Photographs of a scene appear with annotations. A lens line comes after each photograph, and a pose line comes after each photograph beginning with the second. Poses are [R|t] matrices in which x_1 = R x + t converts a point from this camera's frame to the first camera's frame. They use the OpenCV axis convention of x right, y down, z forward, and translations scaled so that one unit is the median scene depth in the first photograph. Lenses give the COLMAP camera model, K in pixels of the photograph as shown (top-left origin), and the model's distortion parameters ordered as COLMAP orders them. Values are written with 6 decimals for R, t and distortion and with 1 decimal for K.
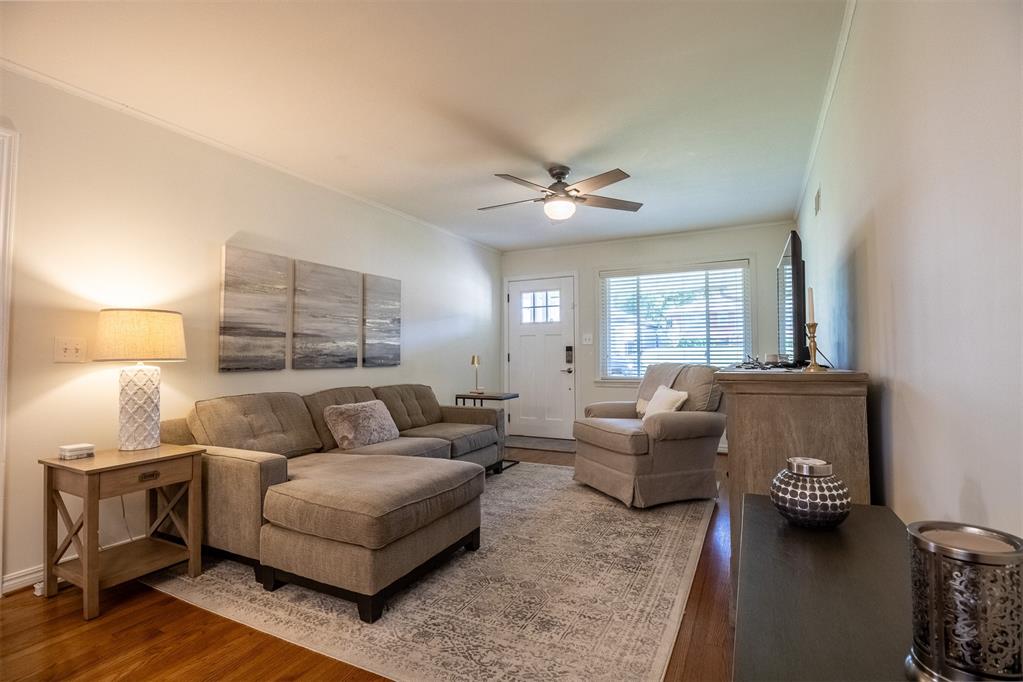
lens RADIAL K [[482.9, 0, 520.2], [0, 482.9, 341.6], [0, 0, 1]] dist [-0.000824, -0.011662]
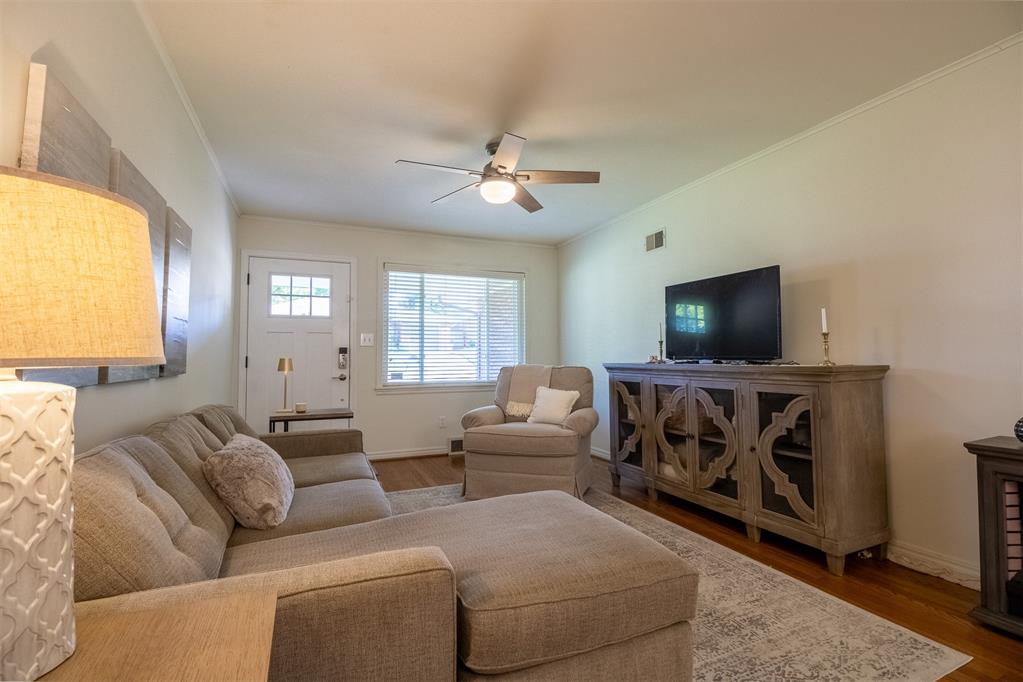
lens RADIAL K [[482.9, 0, 531.0], [0, 482.9, 333.7], [0, 0, 1]] dist [-0.000824, -0.011662]
pose [[0.623255, 0.040489, 0.780970, -0.409753], [-0.018395, 0.999142, -0.037120, 0.012859], [-0.781802, 0.008769, 0.623465, 0.289210]]
